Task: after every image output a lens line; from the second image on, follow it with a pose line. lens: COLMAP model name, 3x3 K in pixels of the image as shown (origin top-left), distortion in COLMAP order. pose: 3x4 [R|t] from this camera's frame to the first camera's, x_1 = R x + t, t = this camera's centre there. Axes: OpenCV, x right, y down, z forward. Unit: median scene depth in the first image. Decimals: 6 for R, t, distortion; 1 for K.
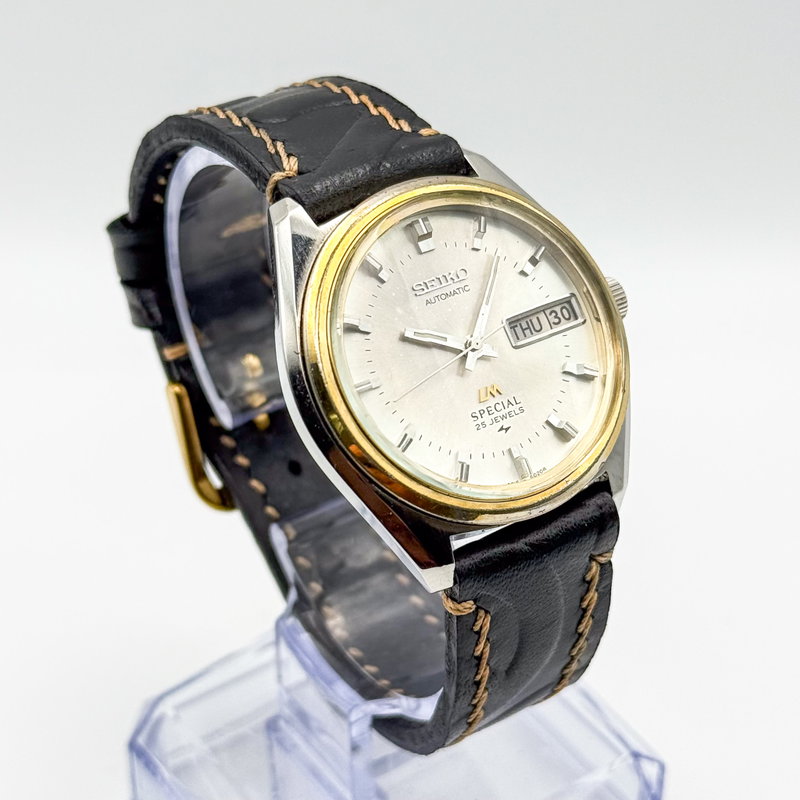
lens RADIAL K [[1953.6, 0, 398.9], [0, 1953.6, 428.7], [0, 0, 1]] dist [0.770131, -17.216553]
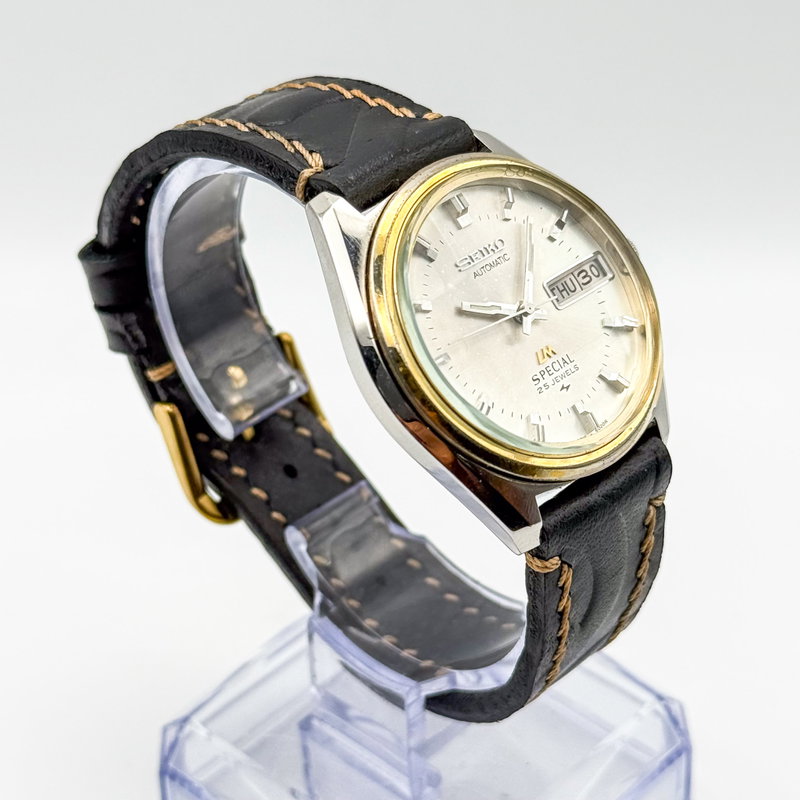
lens RADIAL K [[1953.6, 0, 398.9], [0, 1953.6, 428.7], [0, 0, 1]] dist [0.770131, -17.216553]
pose [[0.980179, -0.136646, 0.143450, -0.172341], [0.138926, 0.990285, -0.005957, 0.014812], [-0.141242, 0.025768, 0.989640, -0.010182]]
